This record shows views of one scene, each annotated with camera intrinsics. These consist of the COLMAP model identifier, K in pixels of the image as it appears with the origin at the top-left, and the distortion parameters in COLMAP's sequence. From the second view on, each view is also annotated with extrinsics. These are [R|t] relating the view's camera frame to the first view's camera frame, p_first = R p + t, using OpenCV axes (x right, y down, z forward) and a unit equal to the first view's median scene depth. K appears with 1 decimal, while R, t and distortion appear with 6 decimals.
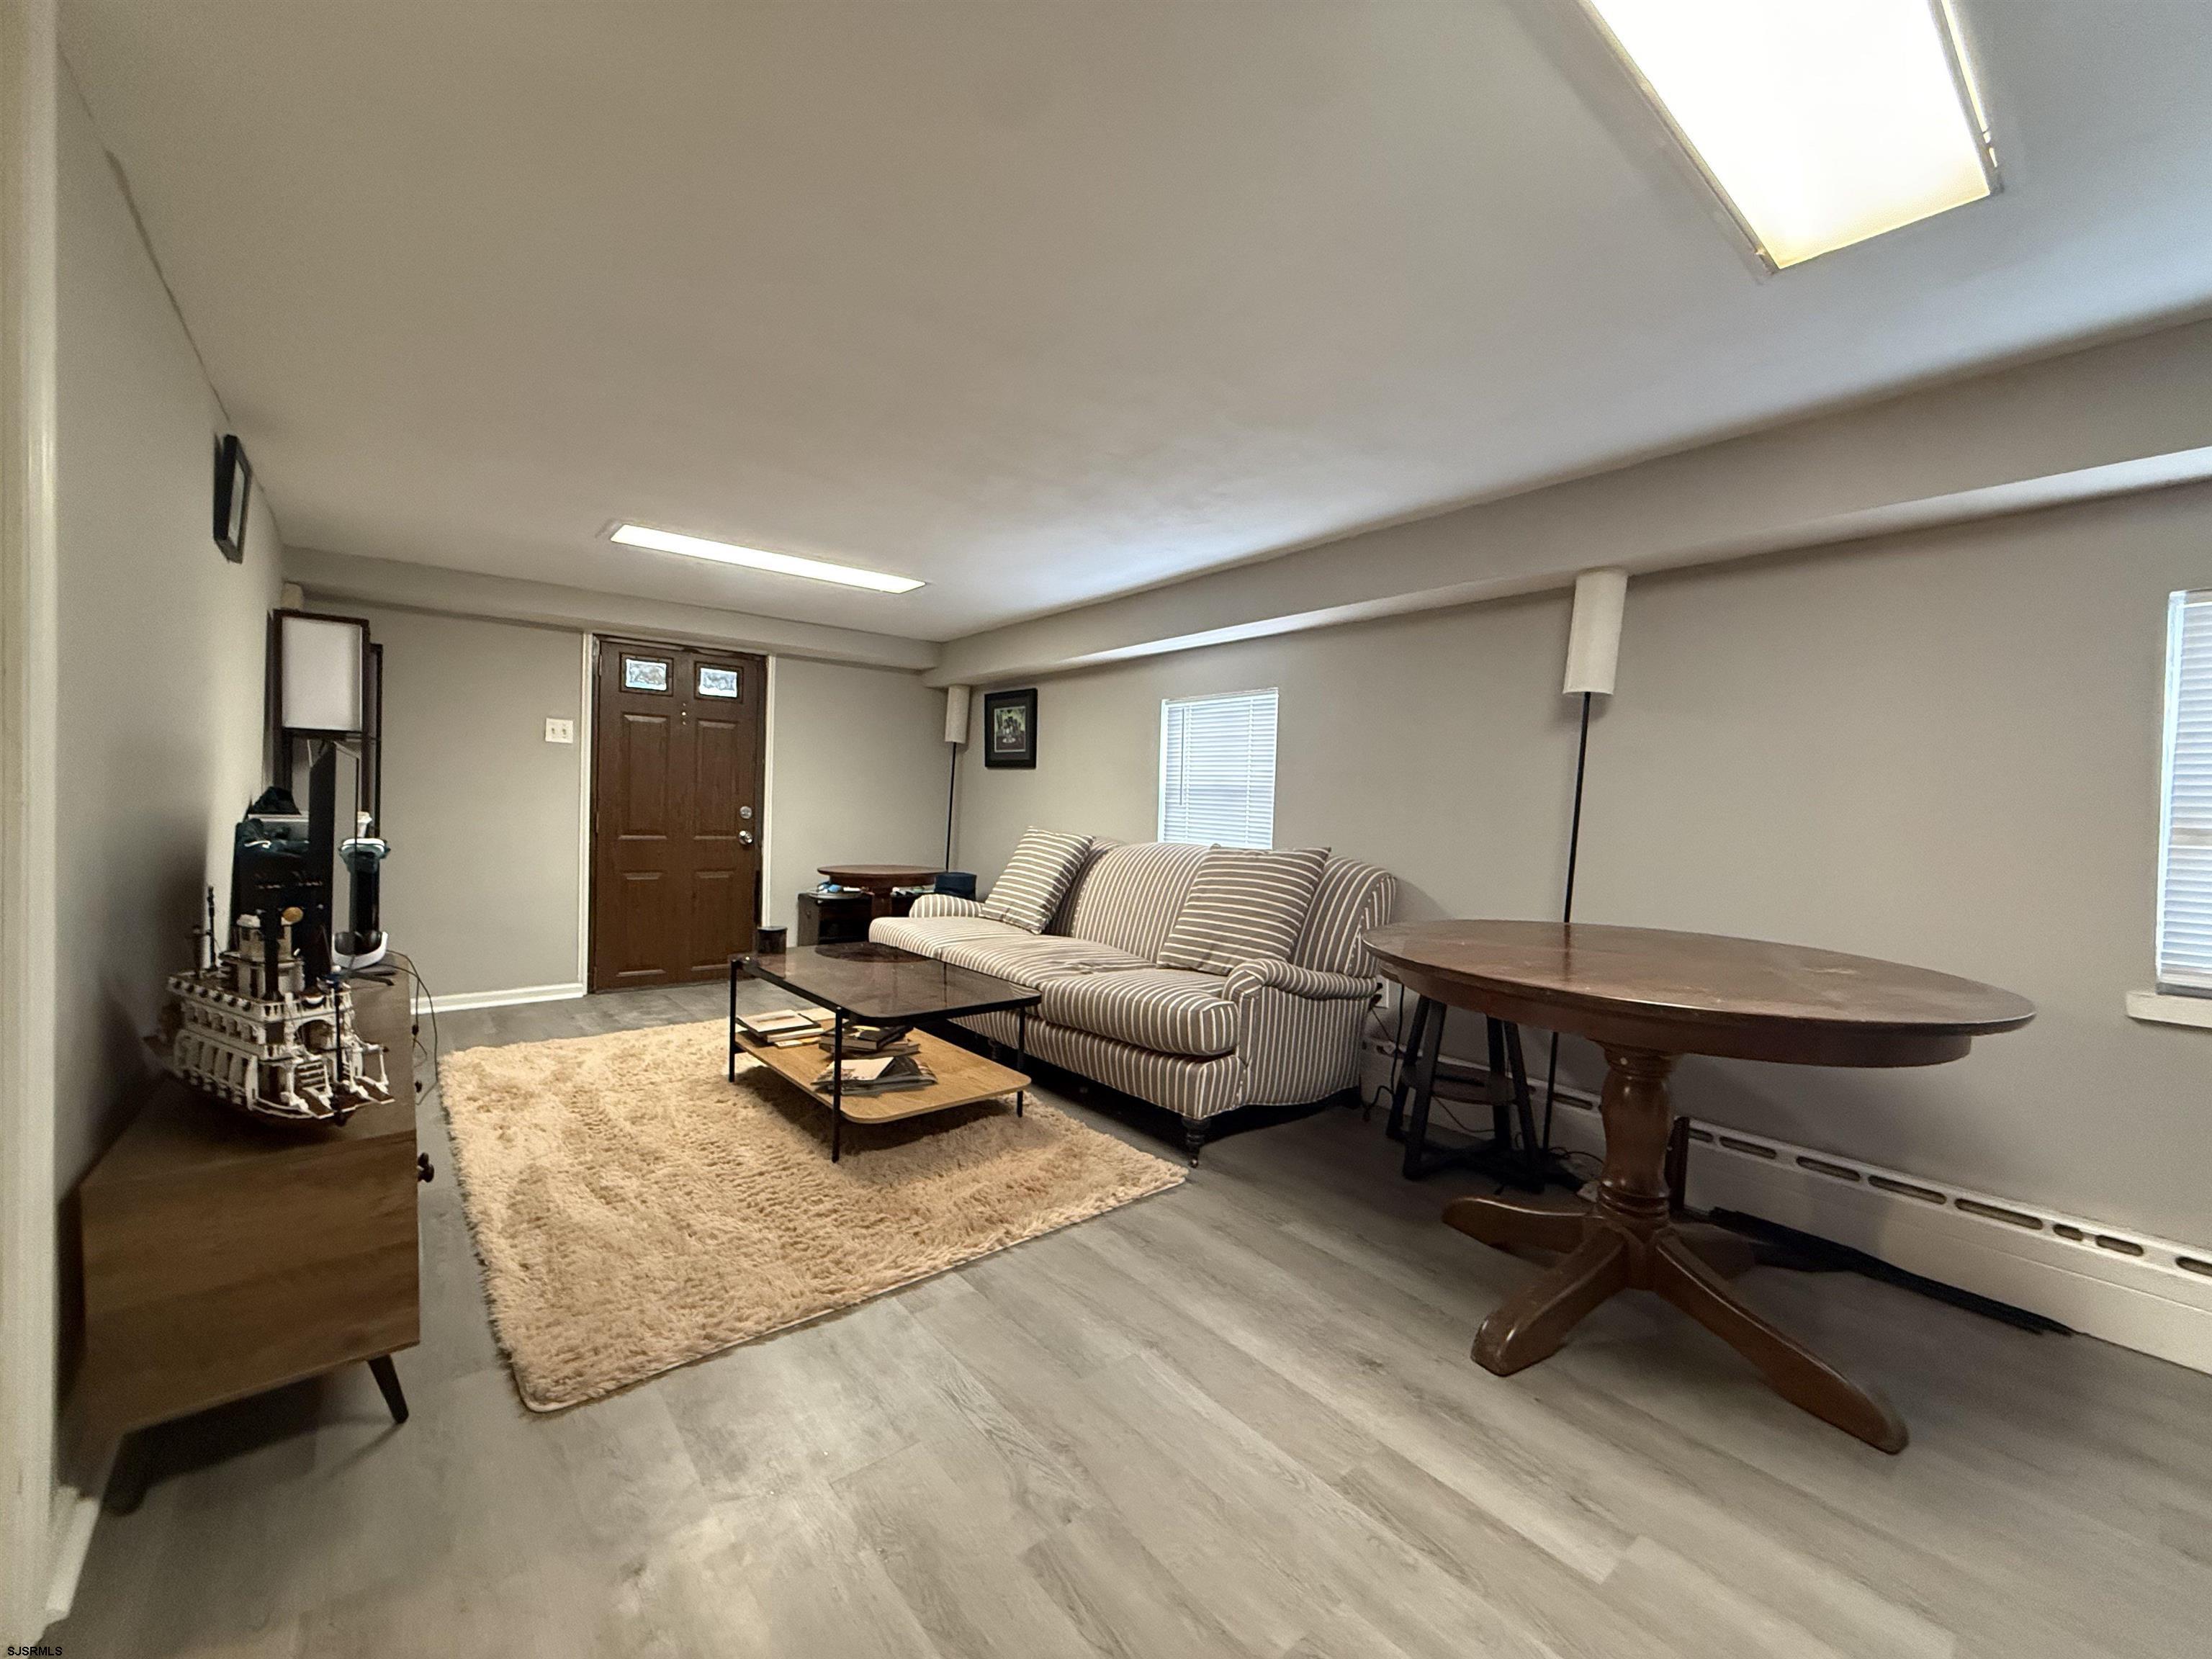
lens RADIAL K [[874.5, 0, 1106.0], [0, 874.5, 829.5], [0, 0, 1]] dist [-0.000241, 0.000079]
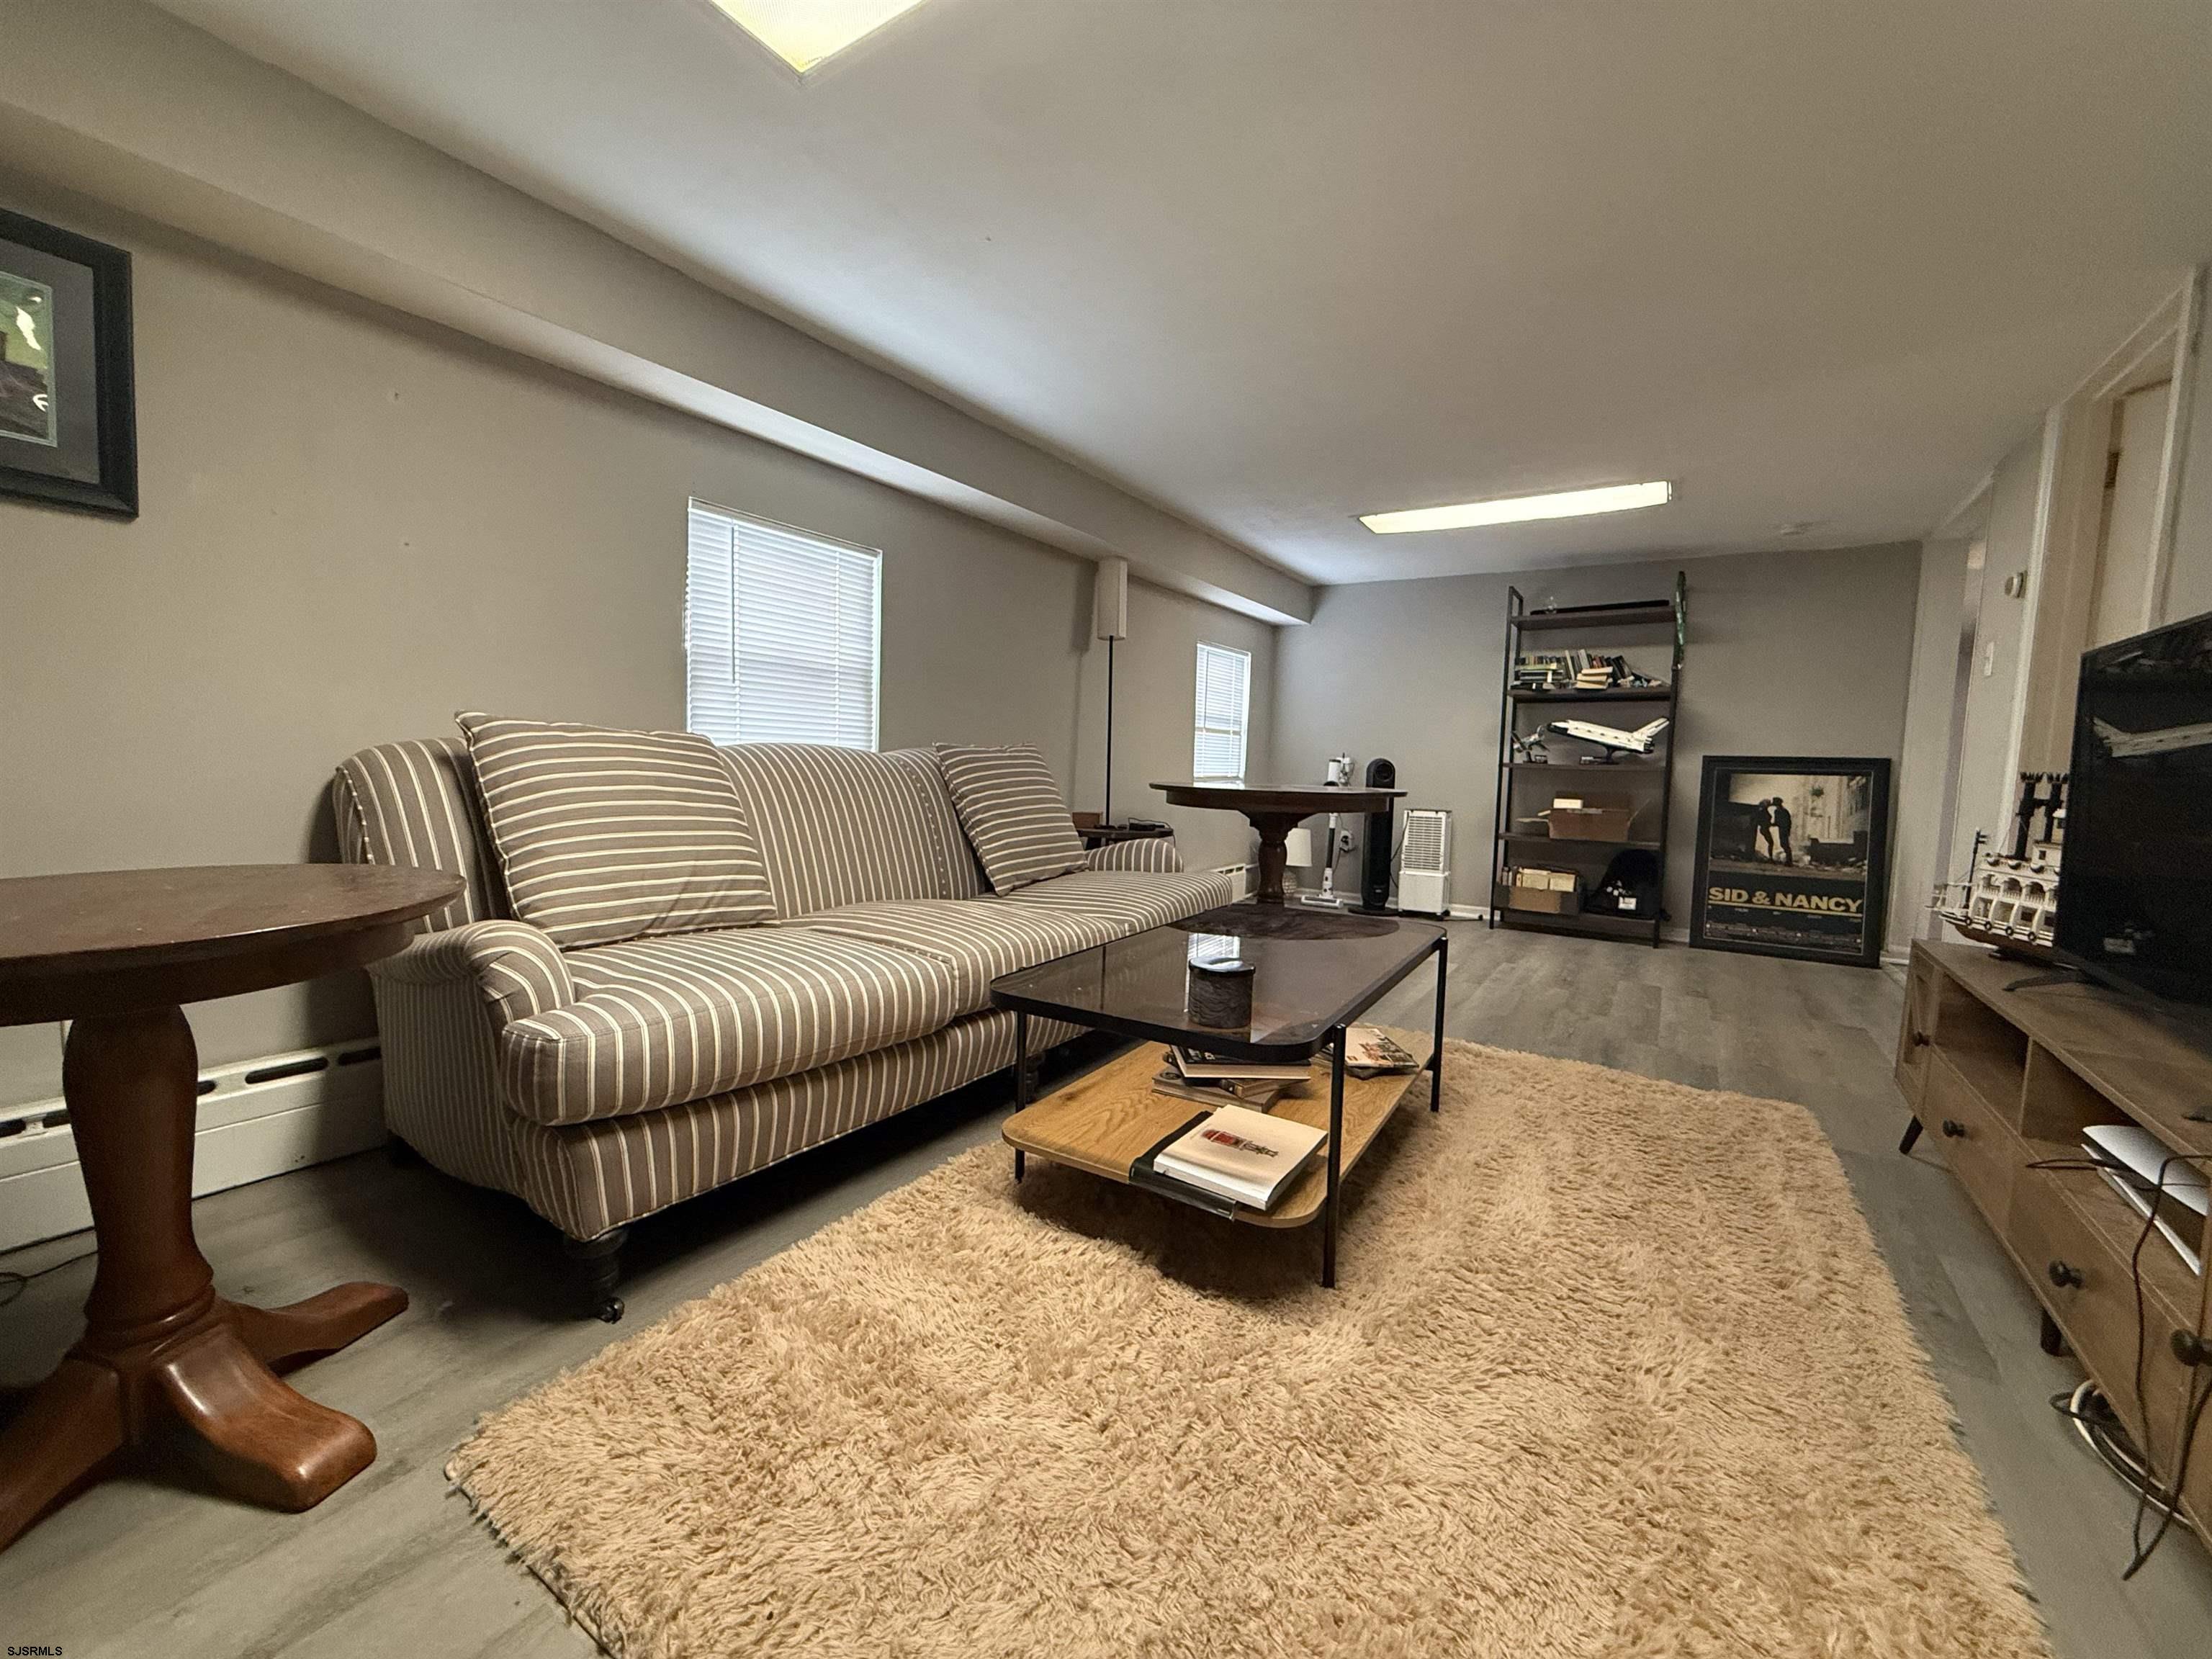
lens RADIAL K [[873.3, 0, 1101.1], [0, 873.3, 820.1], [0, 0, 1]] dist [-0.001632, -0.000175]
pose [[-0.291755, -0.115724, 0.949467, -0.573530], [-0.022234, 0.993206, 0.114223, -0.006659], [-0.956235, 0.012214, -0.292346, 0.884326]]
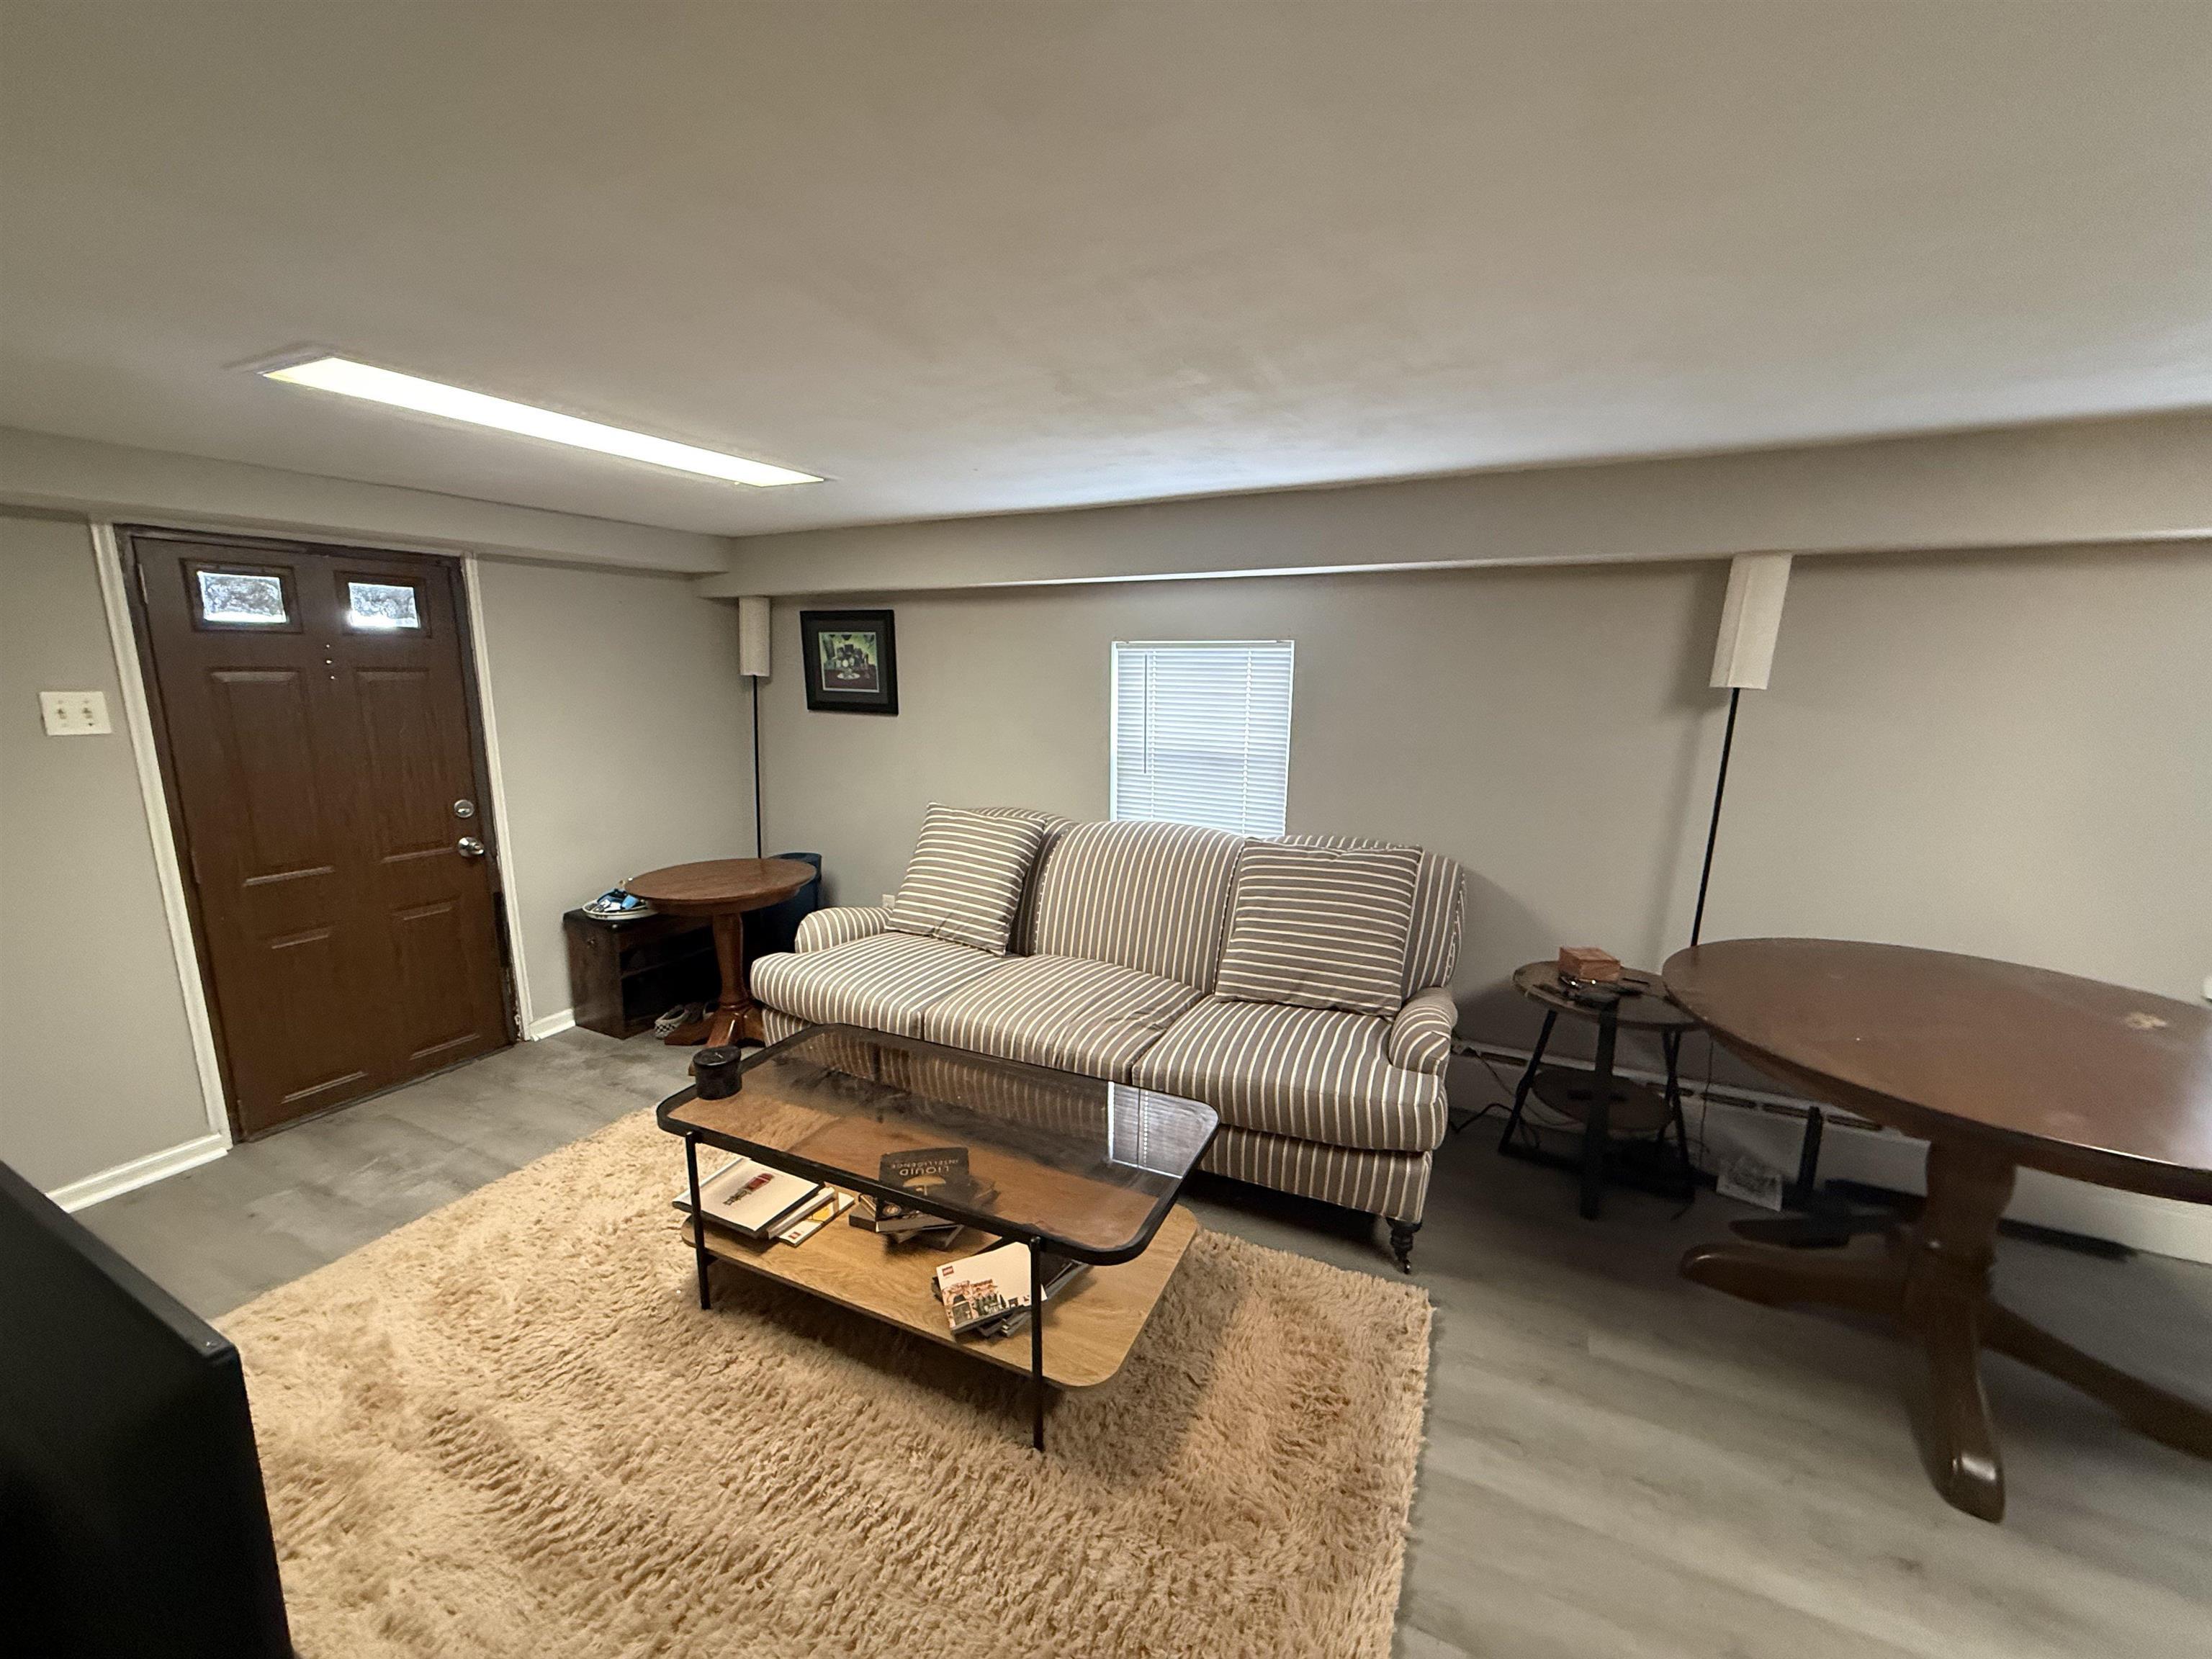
lens RADIAL K [[874.5, 0, 1106.0], [0, 874.5, 829.5], [0, 0, 1]] dist [-0.000241, 0.000079]
pose [[0.910860, -0.100926, 0.400184, -0.270395], [0.033811, 0.984627, 0.171366, -0.112474], [-0.411327, -0.142560, 0.900270, 0.246449]]
